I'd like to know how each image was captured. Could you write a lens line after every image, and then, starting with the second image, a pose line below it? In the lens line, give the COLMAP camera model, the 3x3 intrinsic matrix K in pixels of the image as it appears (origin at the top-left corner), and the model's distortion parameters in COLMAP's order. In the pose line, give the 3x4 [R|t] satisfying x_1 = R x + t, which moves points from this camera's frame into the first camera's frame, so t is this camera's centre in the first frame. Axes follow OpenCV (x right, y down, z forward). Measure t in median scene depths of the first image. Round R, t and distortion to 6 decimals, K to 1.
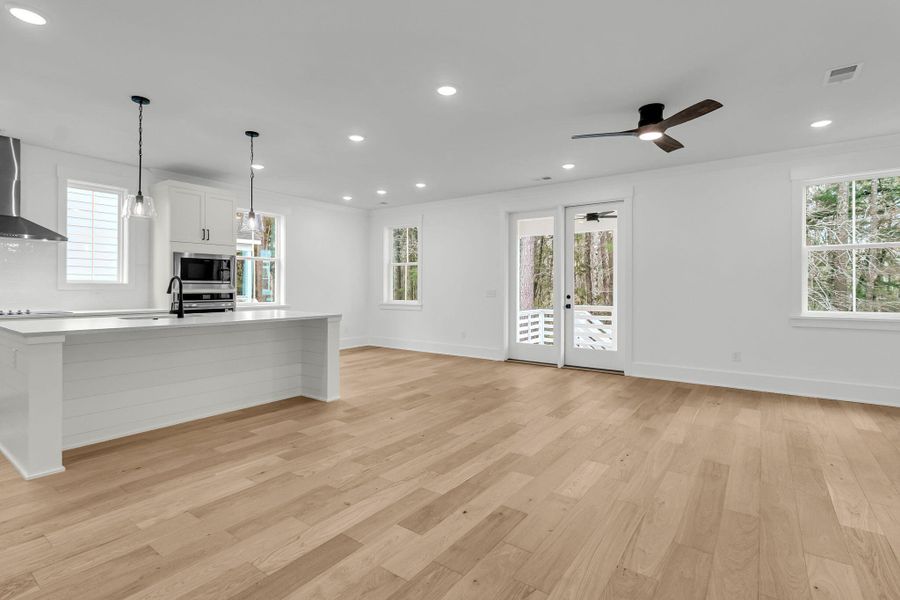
lens RADIAL K [[432.7, 0, 449.6], [0, 432.7, 286.1], [0, 0, 1]] dist [0.004431, -0.003016]
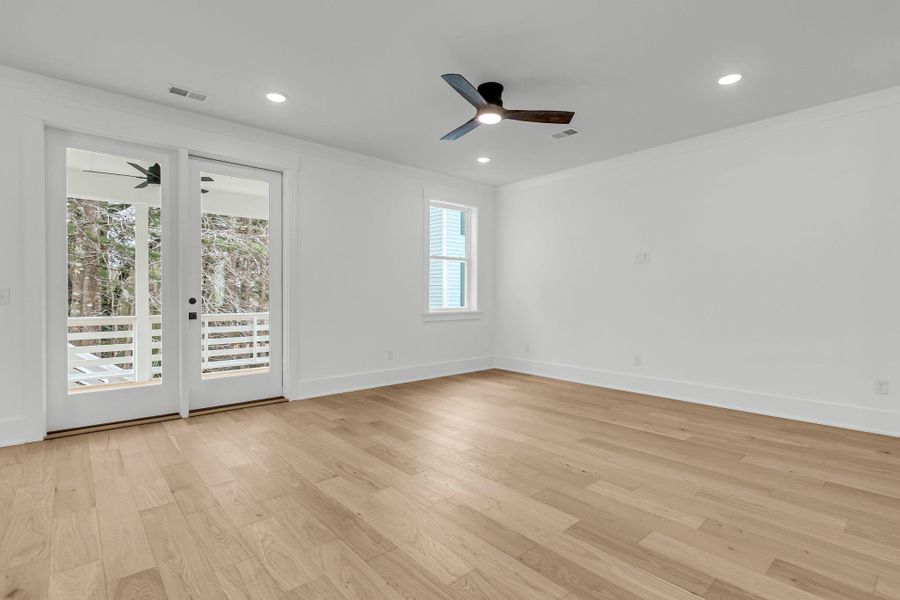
lens RADIAL K [[432.7, 0, 457.1], [0, 432.7, 297.6], [0, 0, 1]] dist [0.004431, -0.003016]
pose [[0.215240, -0.007395, 0.976533, -0.364858], [-0.003035, 0.999961, 0.008242, 0.020292], [-0.976556, -0.004738, 0.215209, 0.708943]]
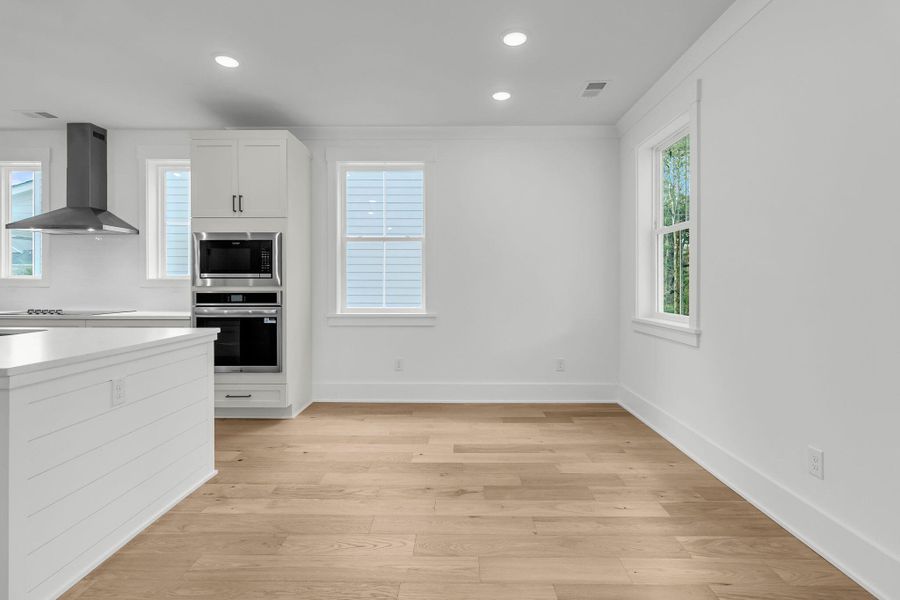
lens RADIAL K [[432.7, 0, 459.5], [0, 432.7, 284.7], [0, 0, 1]] dist [0.004431, -0.003016]
pose [[0.575934, -0.002865, -0.817491, 0.206068], [0.002365, 0.999996, -0.001838, 0.007937], [0.817493, -0.000875, 0.575938, 1.110985]]
